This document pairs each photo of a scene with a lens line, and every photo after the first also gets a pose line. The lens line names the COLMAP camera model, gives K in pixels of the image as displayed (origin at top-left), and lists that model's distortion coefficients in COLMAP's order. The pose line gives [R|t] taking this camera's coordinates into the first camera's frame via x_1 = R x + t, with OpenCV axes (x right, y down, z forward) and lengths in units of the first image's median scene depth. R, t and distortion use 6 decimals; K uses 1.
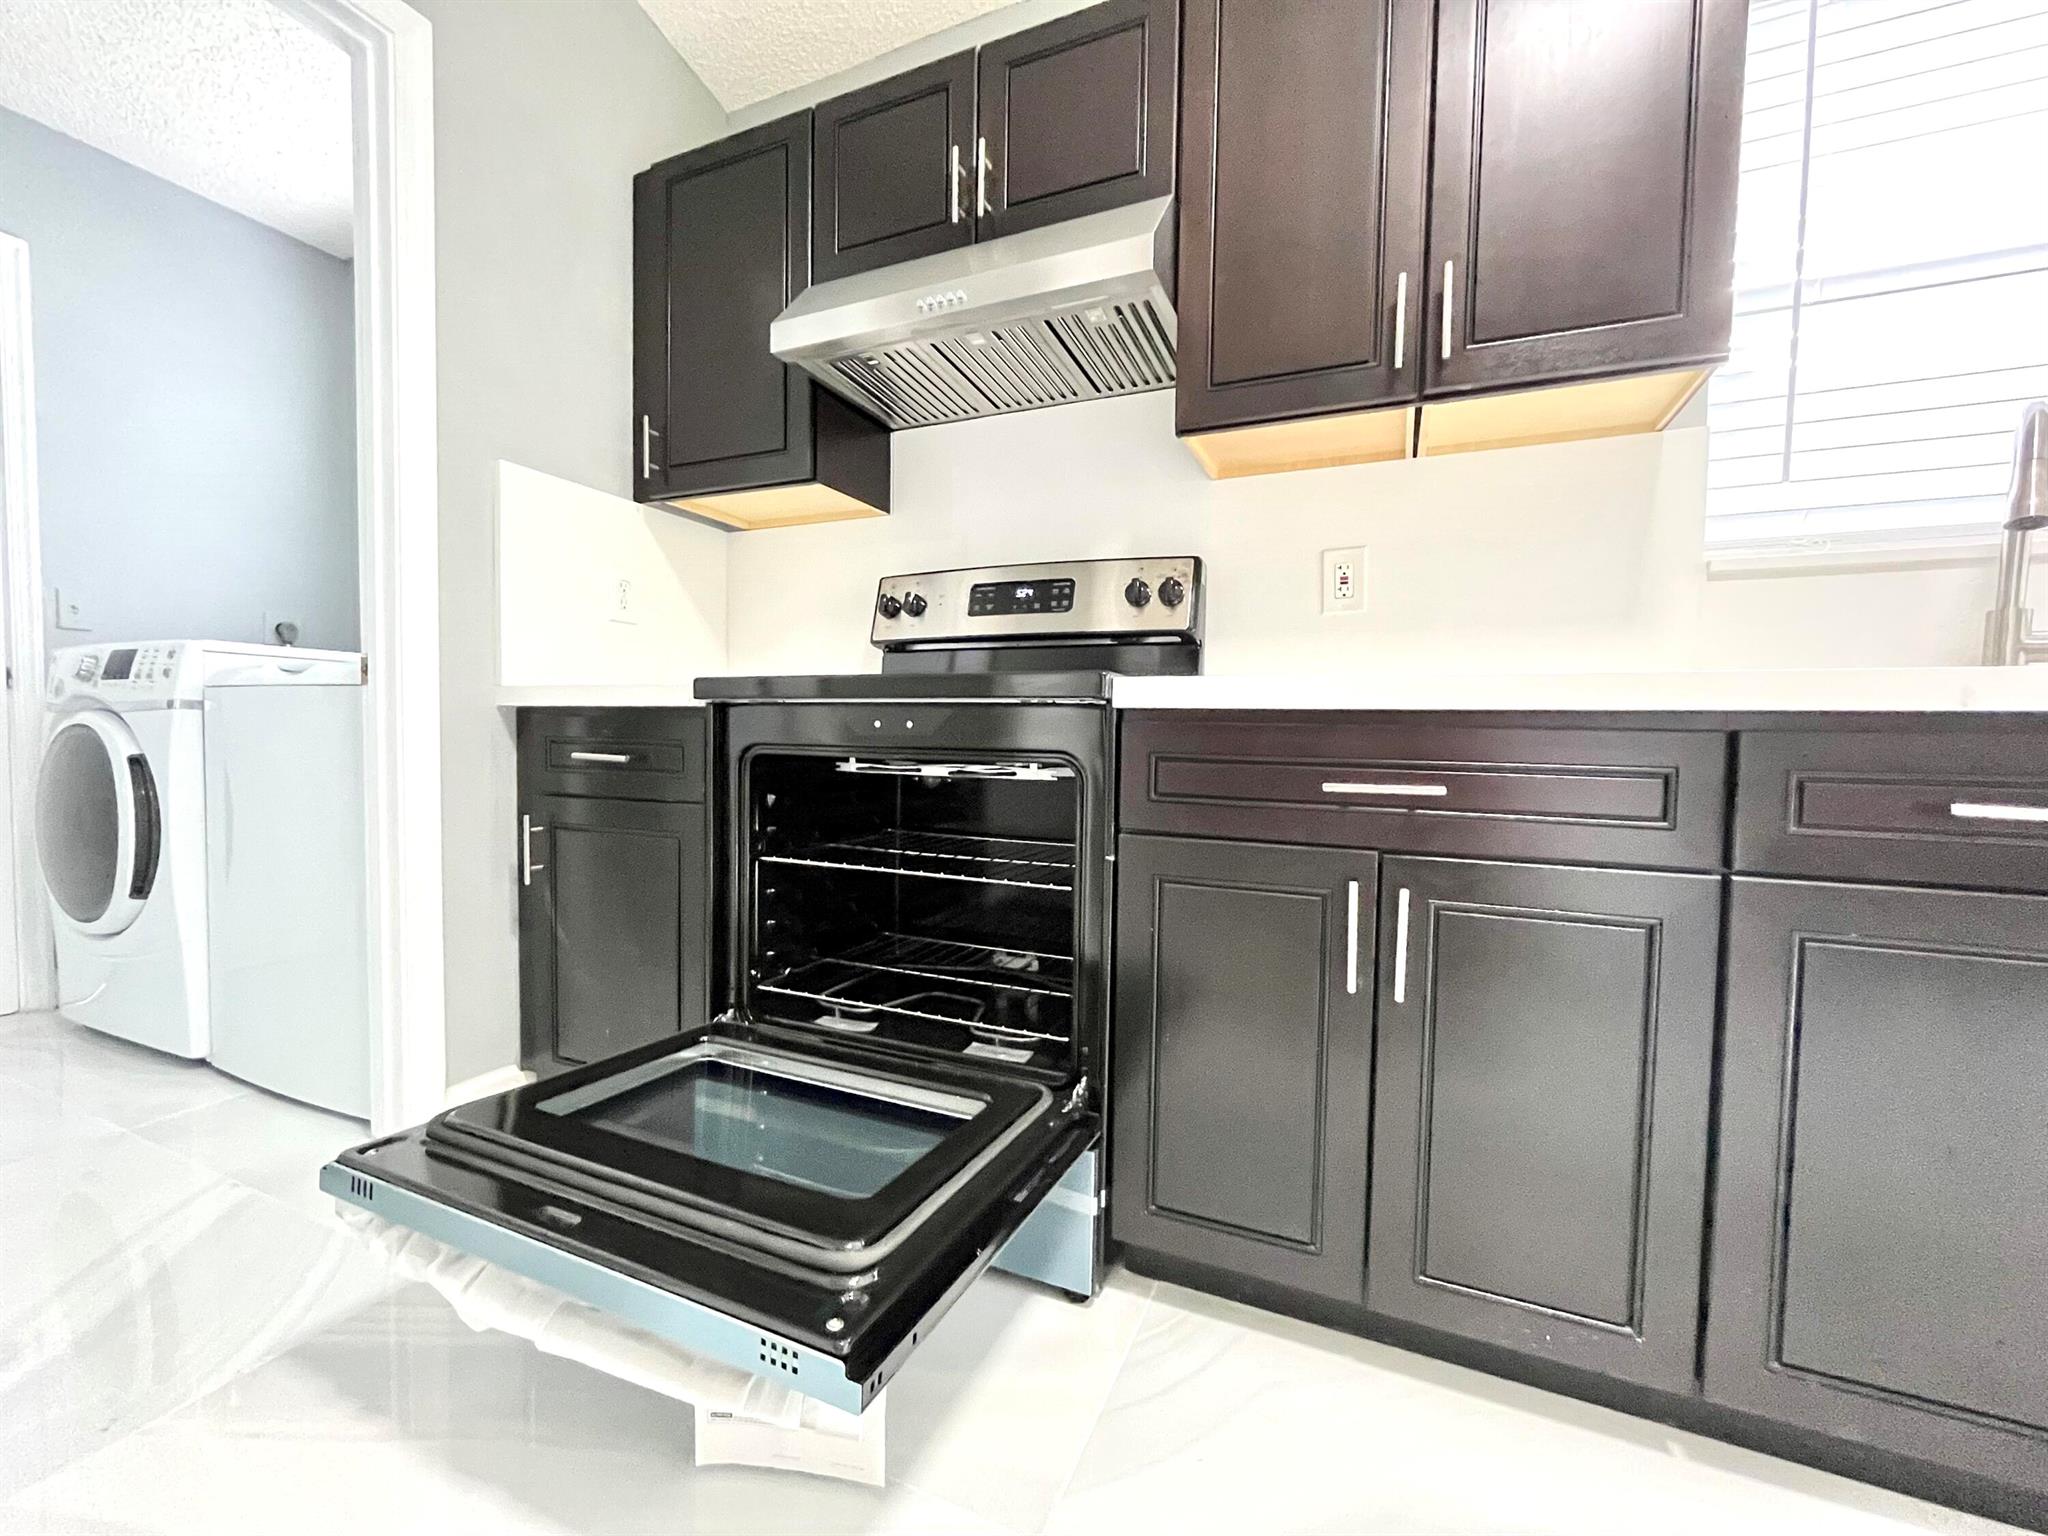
lens RADIAL K [[838.1, 0, 1019.4], [0, 838.1, 767.8], [0, 0, 1]] dist [-0.003283, 0.000465]
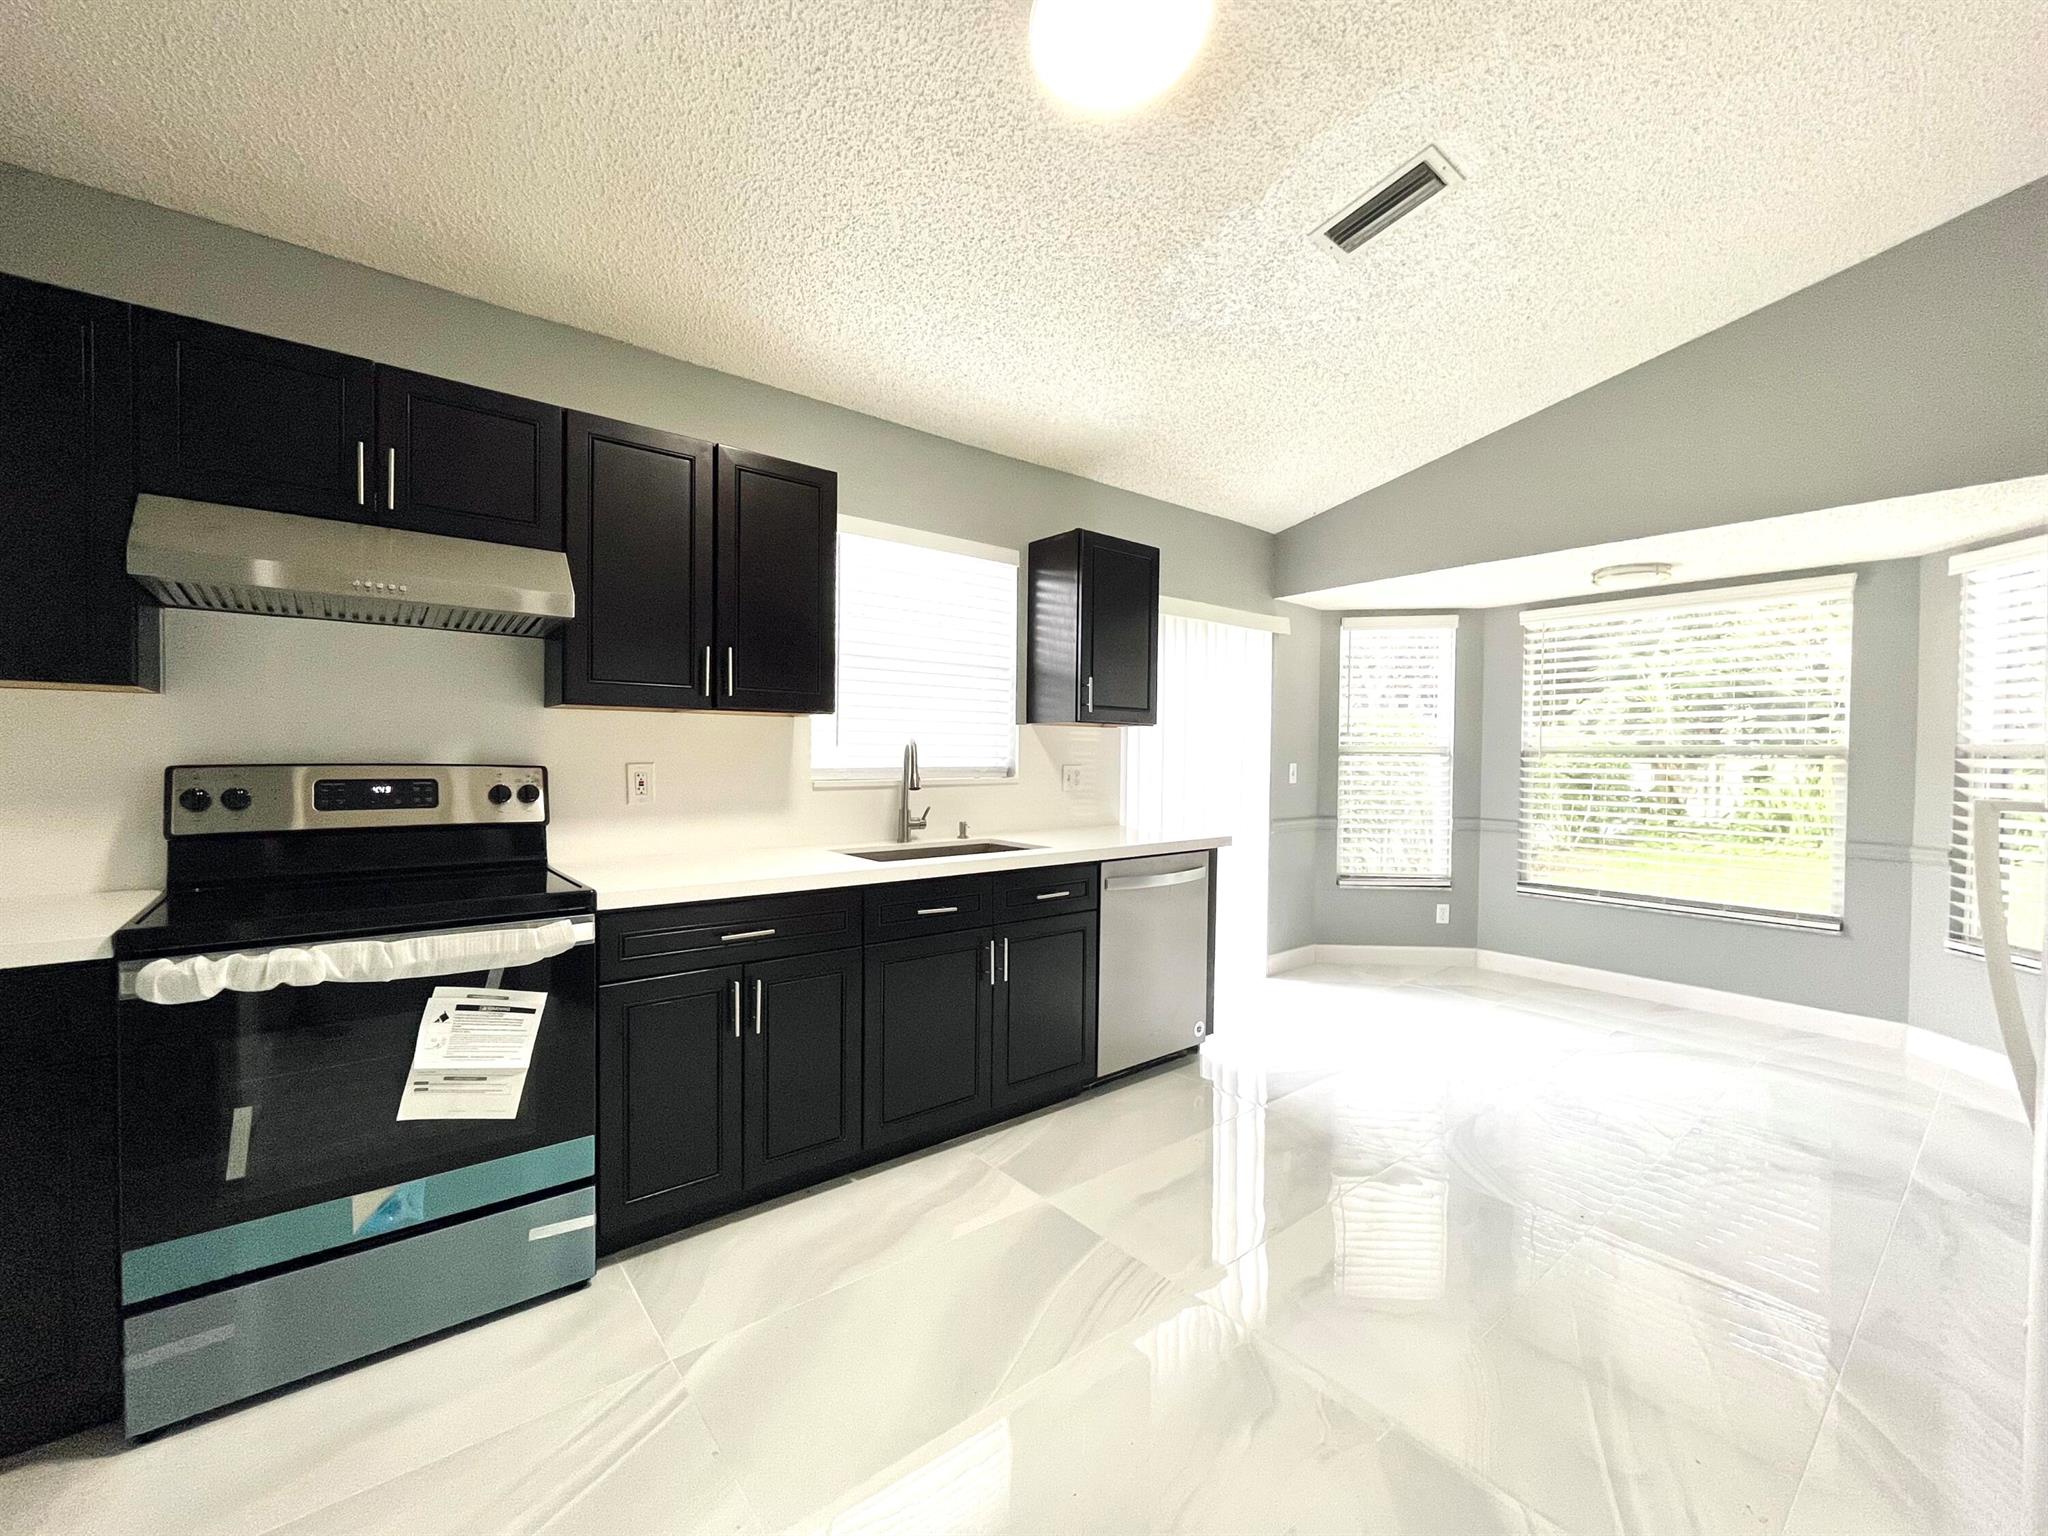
lens RADIAL K [[838.1, 0, 1012.1], [0, 838.1, 775.0], [0, 0, 1]] dist [-0.003283, 0.000465]
pose [[0.457798, -0.033129, 0.888439, -0.682049], [0.037024, 0.999149, 0.018179, -0.237886], [-0.888285, 0.024571, 0.458635, -0.341154]]
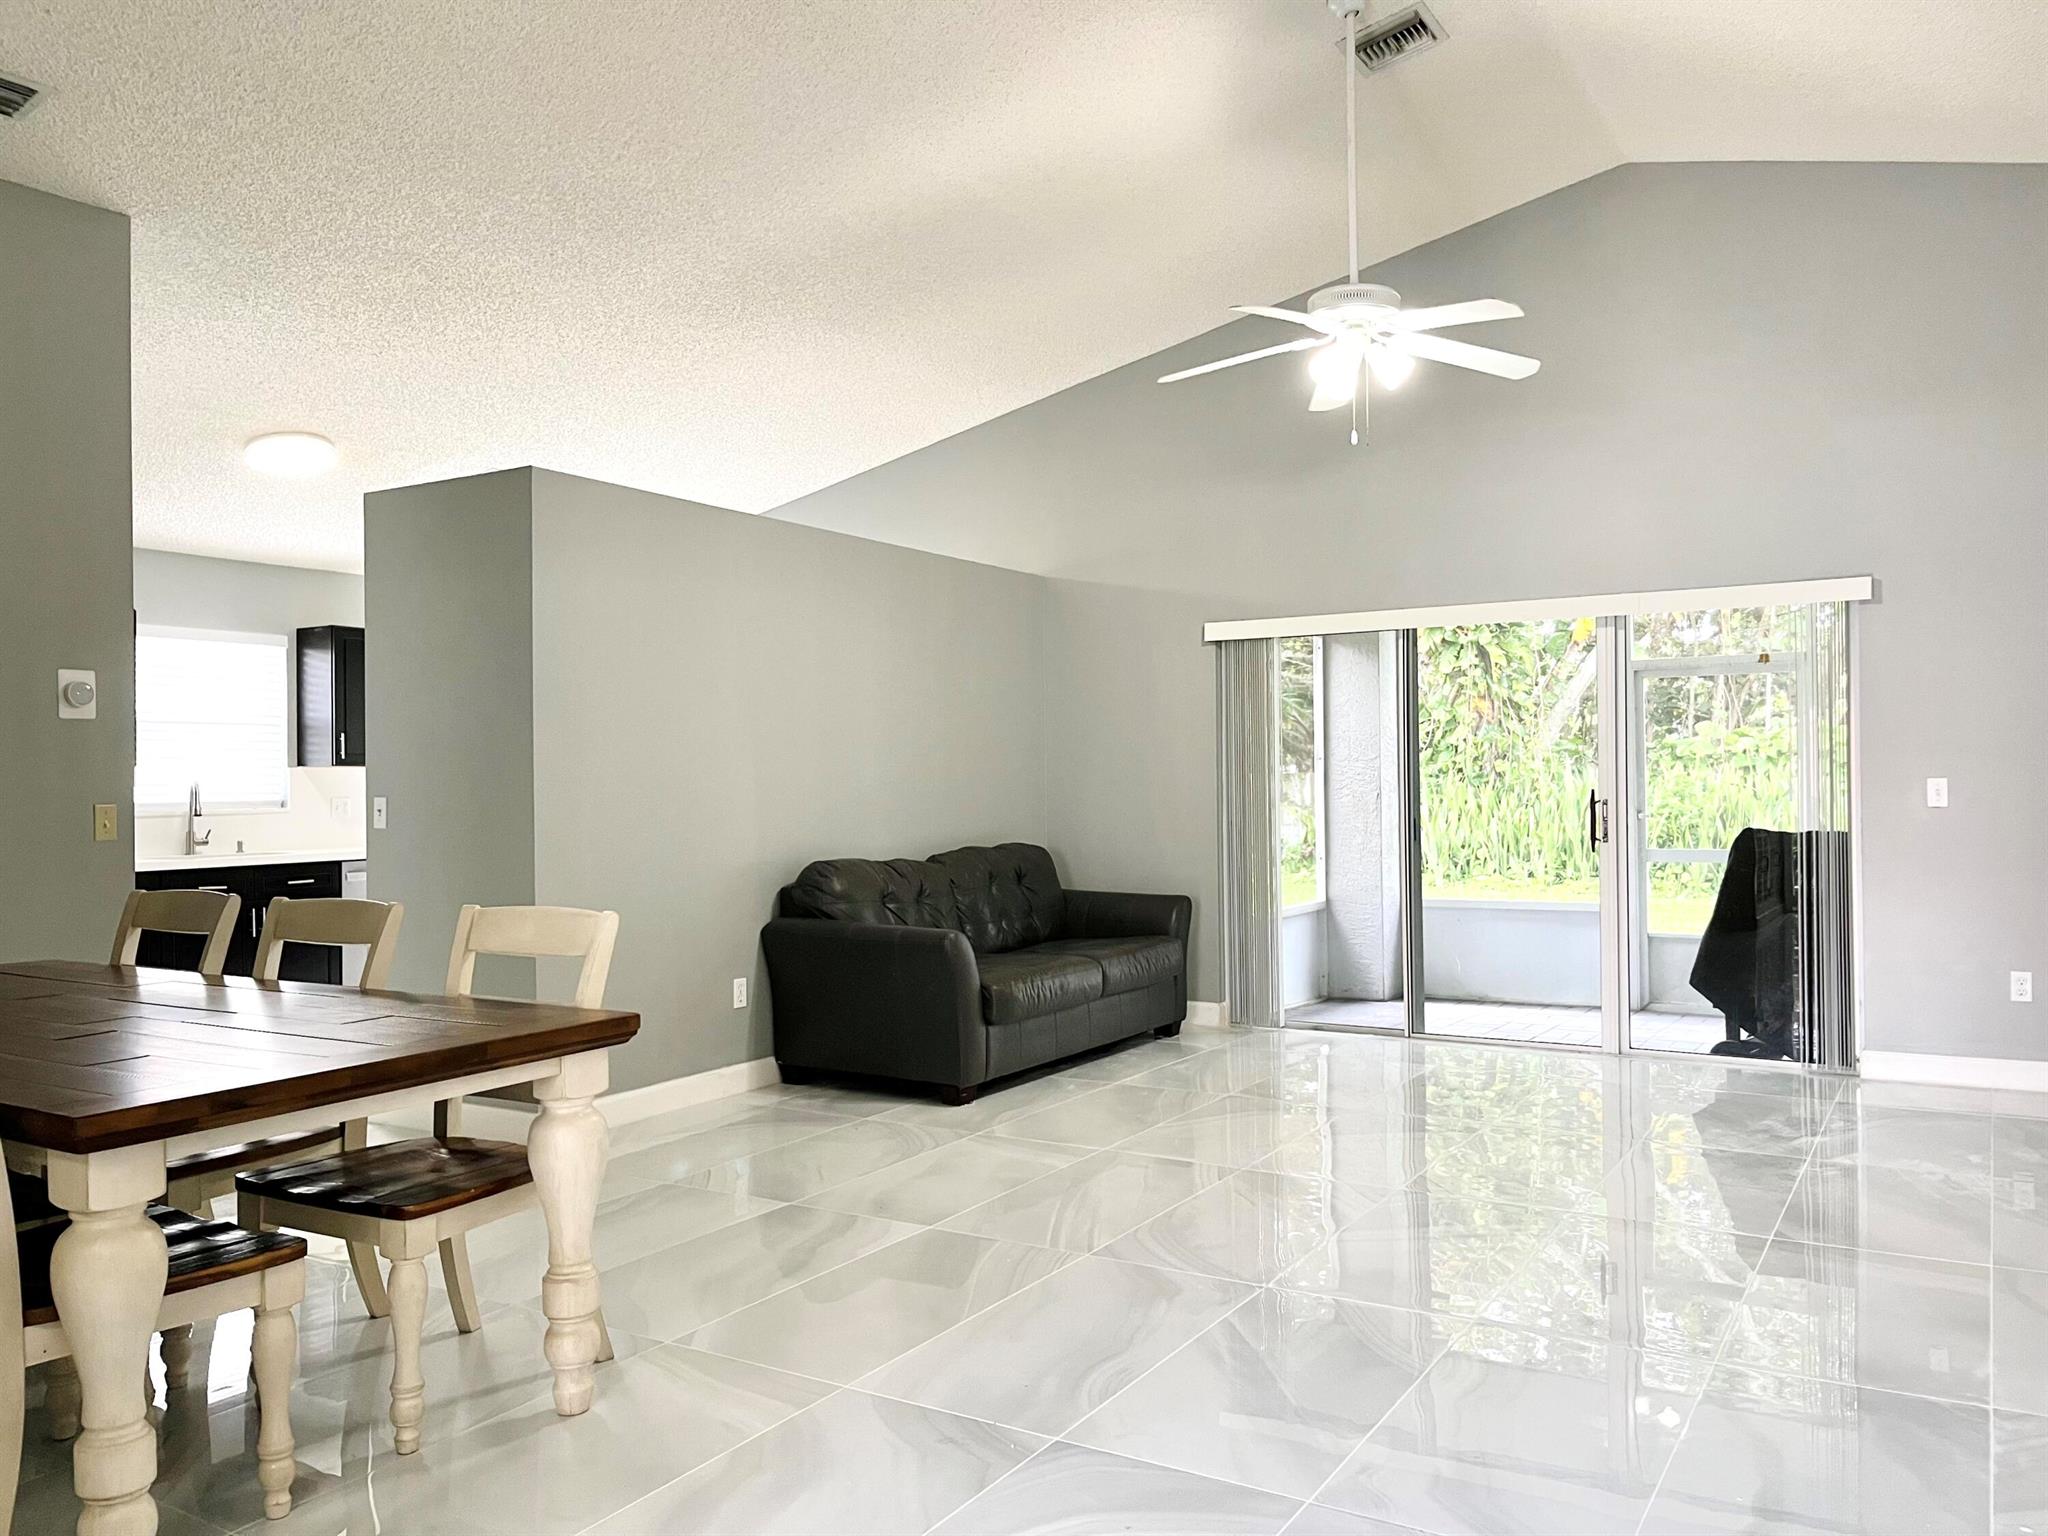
lens RADIAL K [[1551.1, 0, 1026.4], [0, 1551.1, 766.7], [0, 0, 1]] dist [0.045193, -0.035989]
pose [[0.125999, -0.004991, 0.992018, -3.617893], [0.056633, 0.998393, -0.002170, -0.180159], [-0.990413, 0.056454, 0.126079, -2.455059]]
